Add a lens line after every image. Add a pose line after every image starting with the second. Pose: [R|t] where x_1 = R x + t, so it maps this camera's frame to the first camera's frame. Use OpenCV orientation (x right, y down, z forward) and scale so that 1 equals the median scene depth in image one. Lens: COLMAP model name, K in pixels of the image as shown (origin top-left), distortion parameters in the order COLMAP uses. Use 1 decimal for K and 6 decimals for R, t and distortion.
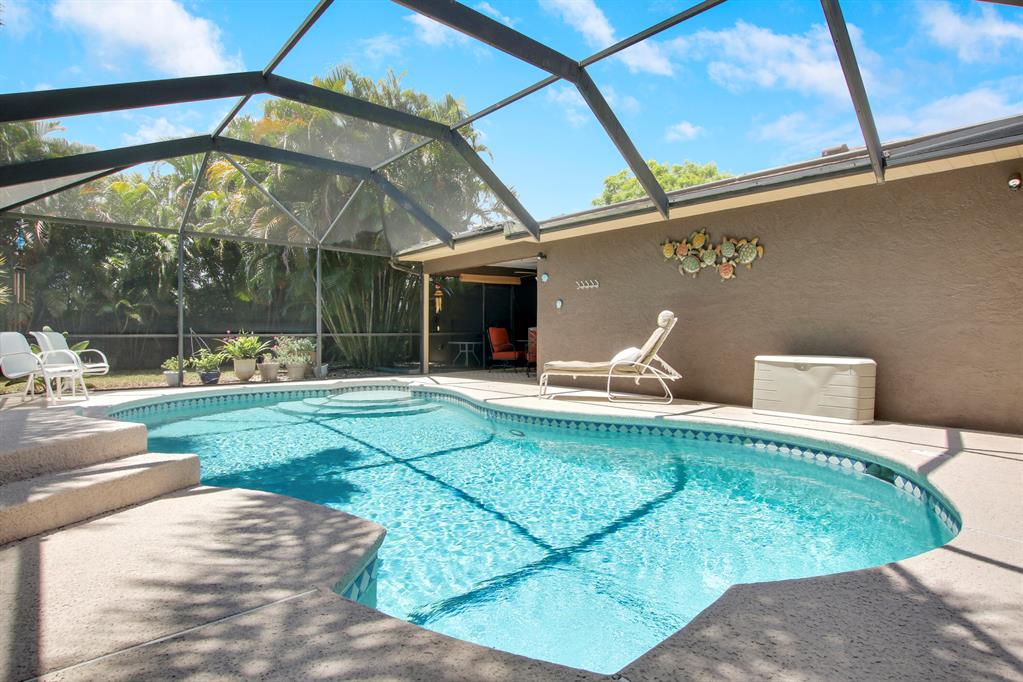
lens RADIAL K [[517.3, 0, 514.2], [0, 517.3, 335.0], [0, 0, 1]] dist [0.002884, -0.001187]
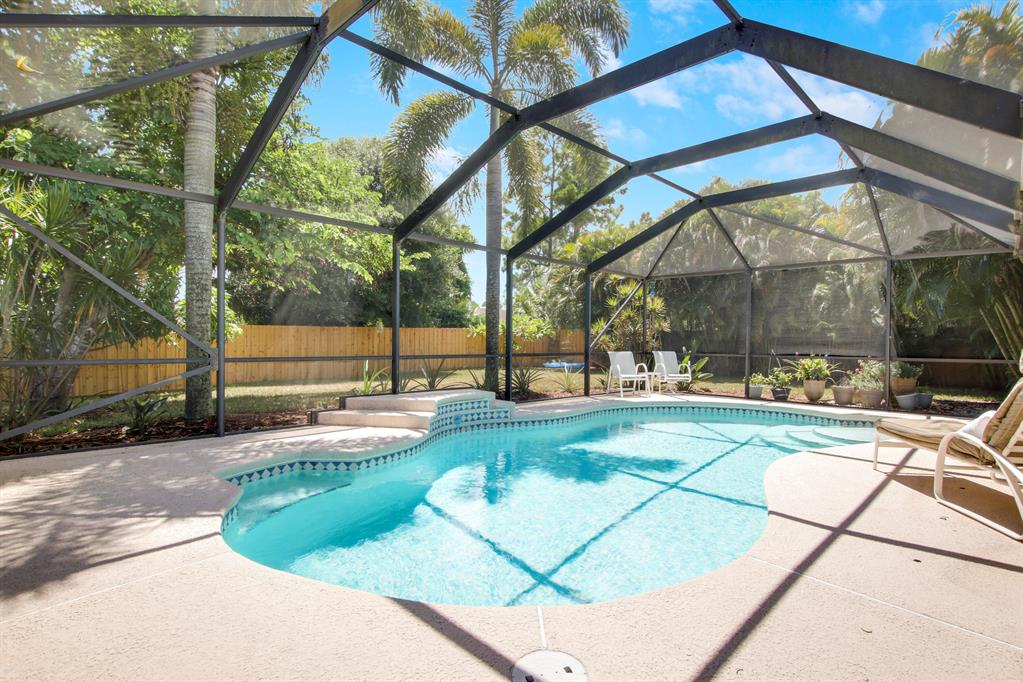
lens RADIAL K [[517.3, 0, 515.5], [0, 517.3, 340.7], [0, 0, 1]] dist [0.002884, -0.001187]
pose [[0.052403, 0.004010, -0.998618, 0.495218], [-0.010760, 0.999936, 0.003450, -0.029560], [0.998568, 0.010564, 0.052443, 0.376256]]
